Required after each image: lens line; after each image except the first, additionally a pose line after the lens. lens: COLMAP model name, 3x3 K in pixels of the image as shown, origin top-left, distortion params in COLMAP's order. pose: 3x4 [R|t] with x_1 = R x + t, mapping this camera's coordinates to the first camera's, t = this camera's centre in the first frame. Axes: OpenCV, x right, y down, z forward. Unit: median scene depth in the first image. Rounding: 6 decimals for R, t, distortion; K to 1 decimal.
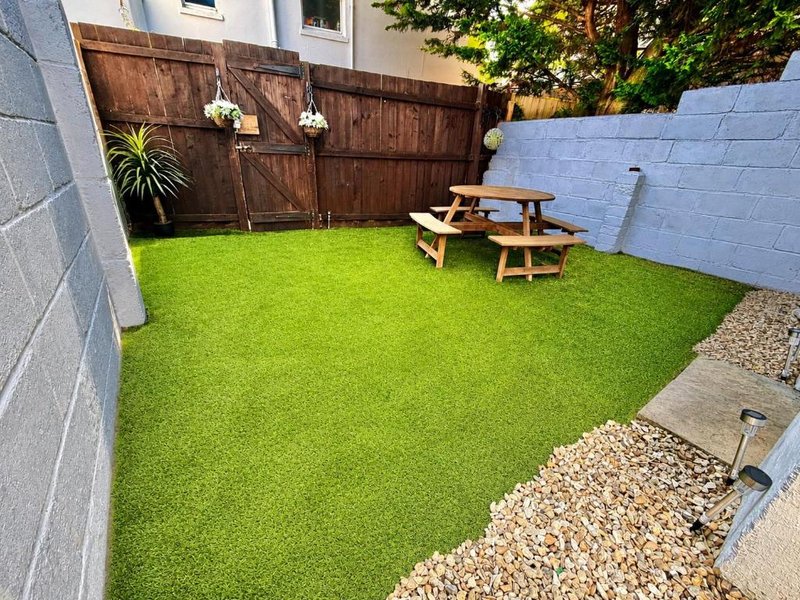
lens RADIAL K [[322.1, 0, 397.4], [0, 322.1, 297.3], [0, 0, 1]] dist [-0.002005, 0.000292]
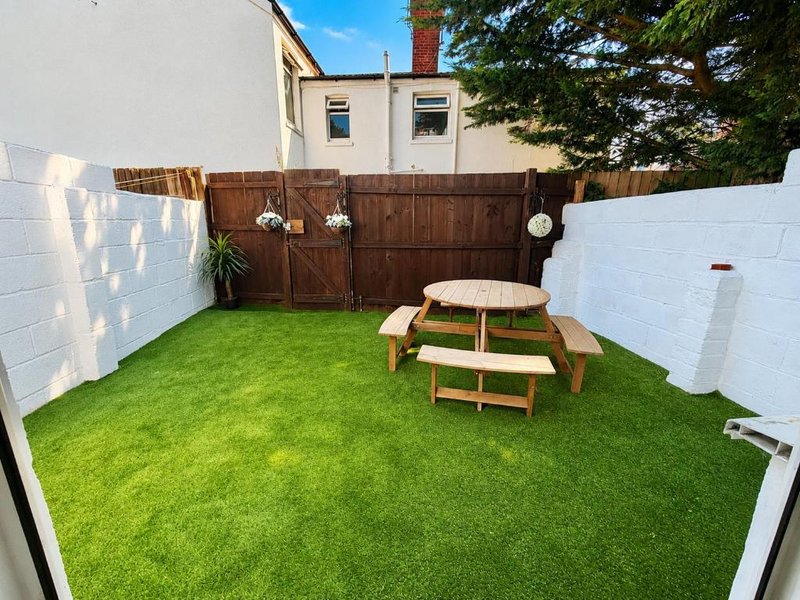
lens RADIAL K [[322.1, 0, 397.4], [0, 322.1, 297.3], [0, 0, 1]] dist [-0.002005, 0.000292]
pose [[0.869206, 0.066101, -0.490012, 0.481804], [-0.166523, 0.972264, -0.164232, -0.124525], [0.465565, 0.224350, 0.856105, 0.166933]]
